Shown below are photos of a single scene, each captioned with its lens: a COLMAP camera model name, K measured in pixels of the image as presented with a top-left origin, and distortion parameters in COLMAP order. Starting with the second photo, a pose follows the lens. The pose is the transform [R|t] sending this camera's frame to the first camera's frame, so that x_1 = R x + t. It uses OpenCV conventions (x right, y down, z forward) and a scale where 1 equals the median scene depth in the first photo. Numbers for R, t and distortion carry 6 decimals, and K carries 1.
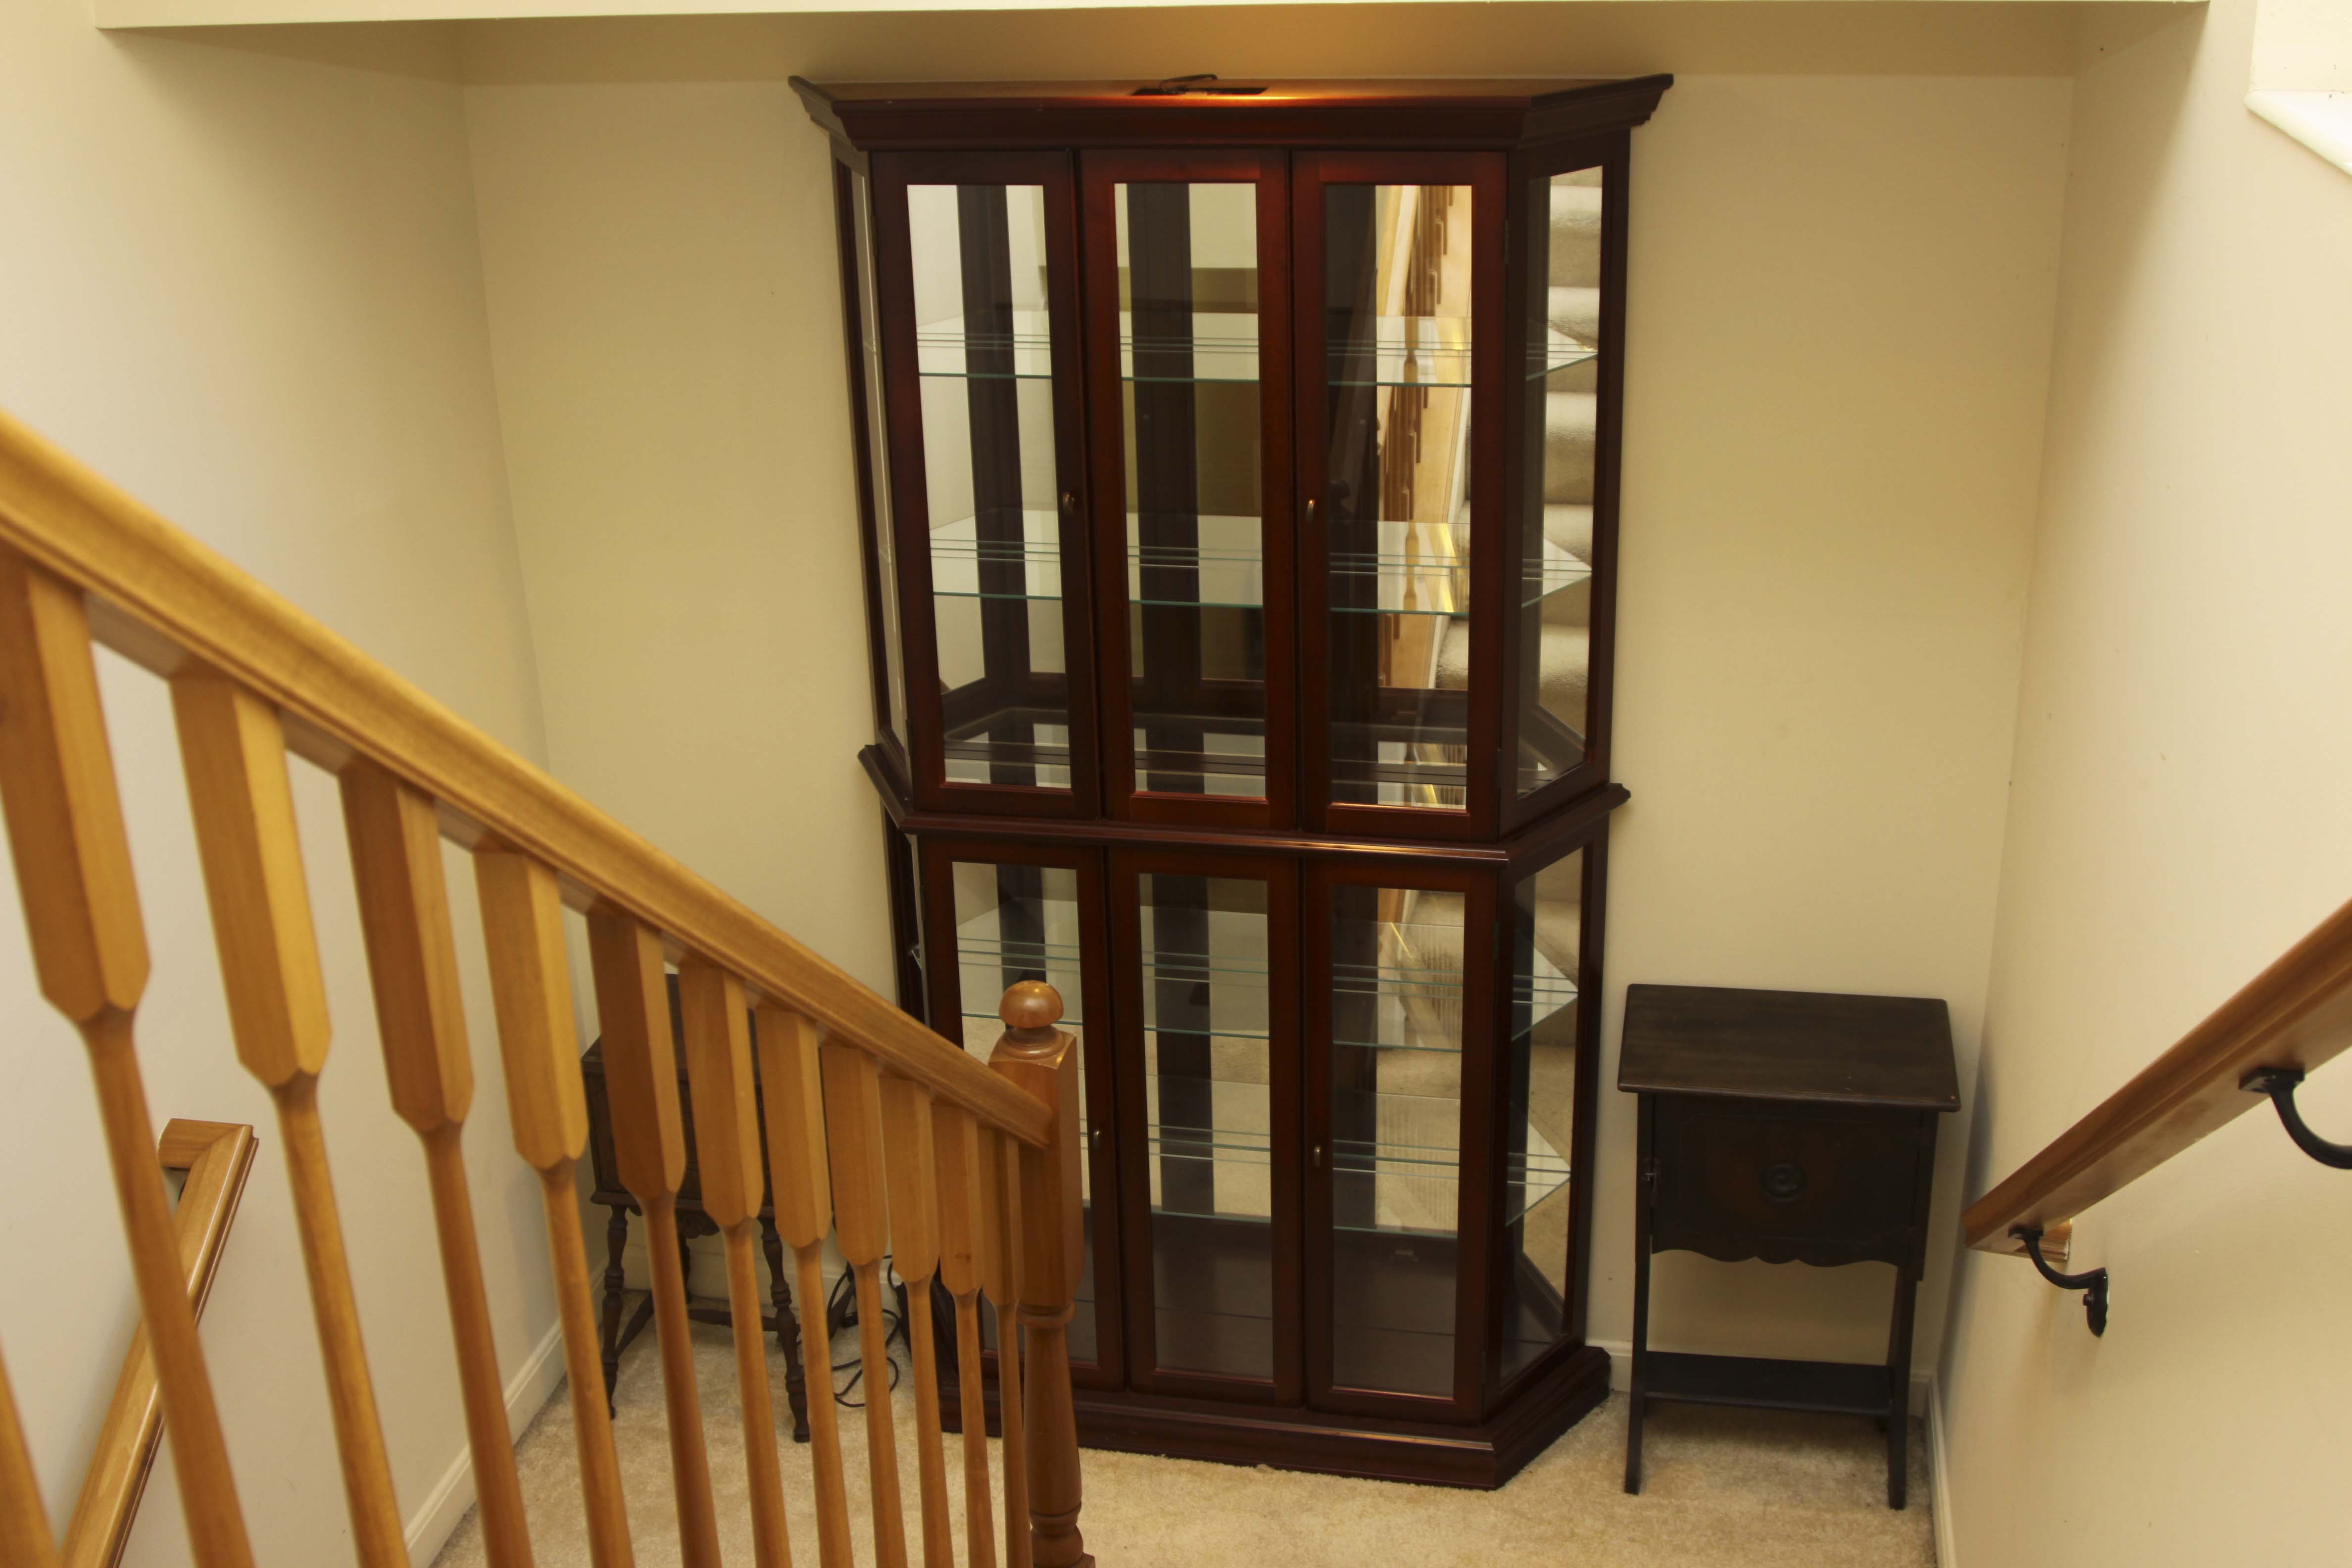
lens RADIAL K [[2530.2, 0, 1164.9], [0, 2530.2, 763.5], [0, 0, 1]] dist [-0.088577, 0.000000]
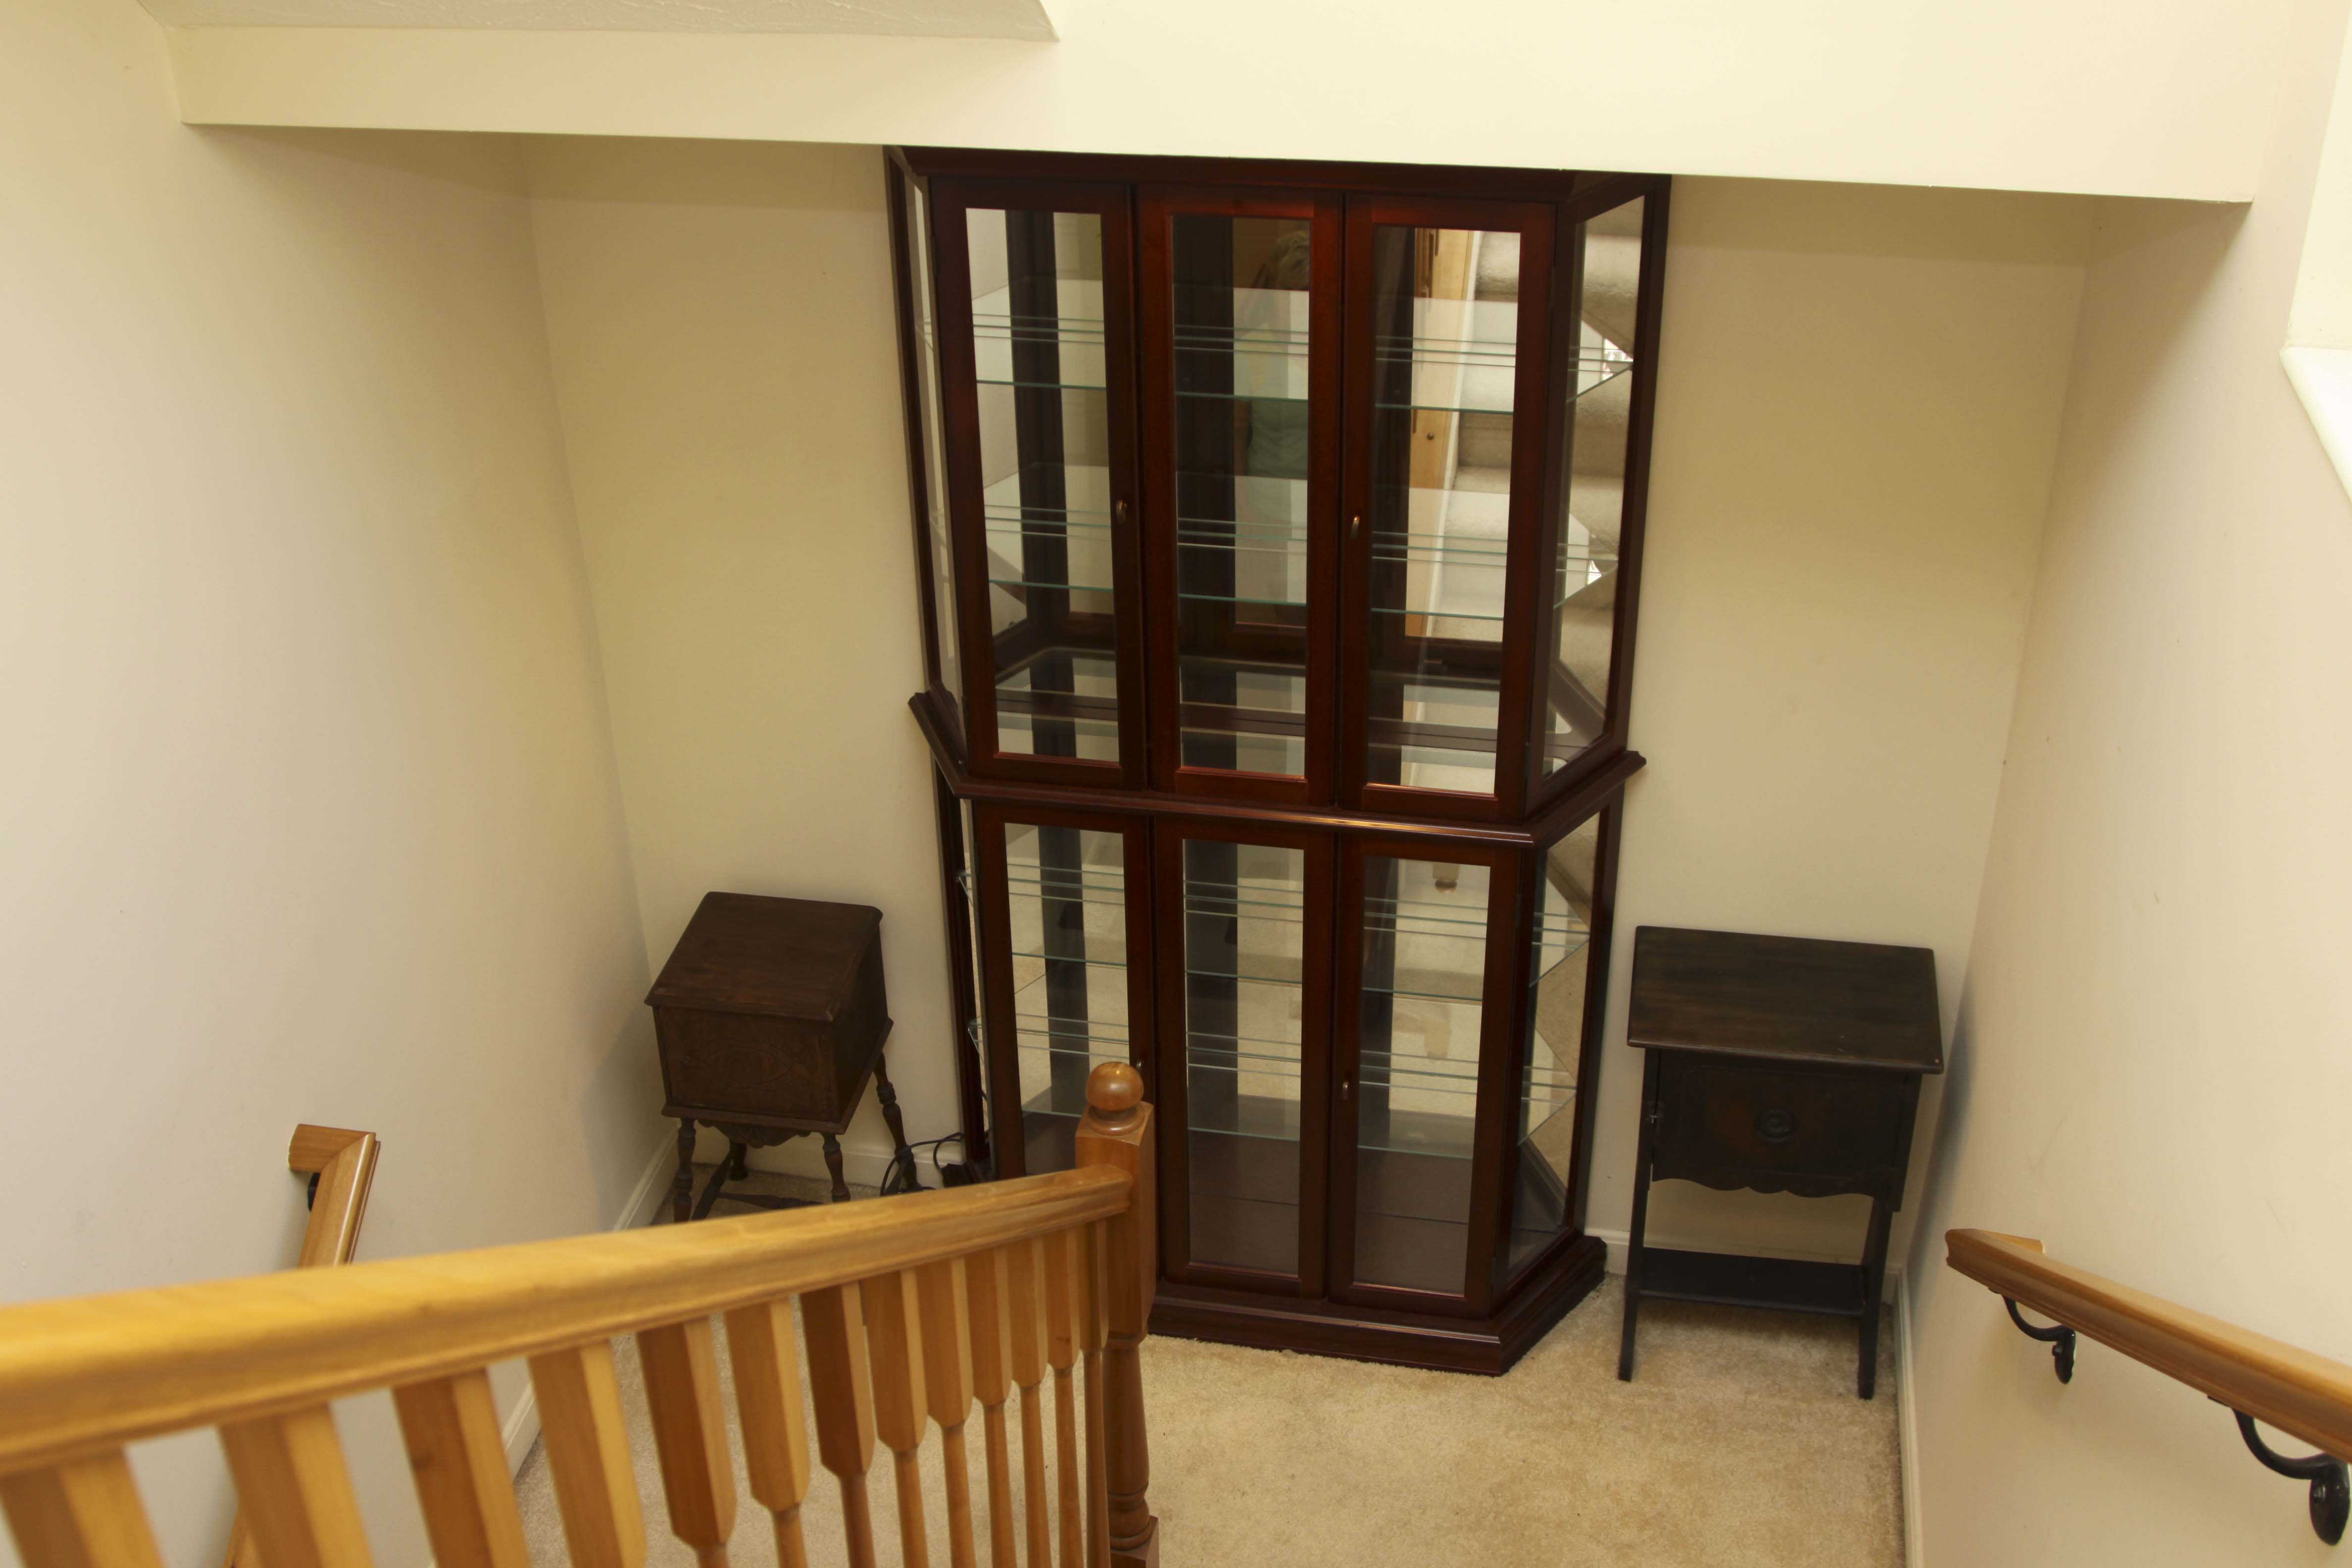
lens RADIAL K [[2530.2, 0, 1170.1], [0, 2530.2, 801.2], [0, 0, 1]] dist [-0.088577, 0.000000]
pose [[0.999866, 0.001157, 0.016343, -0.032075], [-0.003762, 0.987065, 0.160277, -0.139388], [-0.015946, -0.160317, 0.986937, -0.042722]]
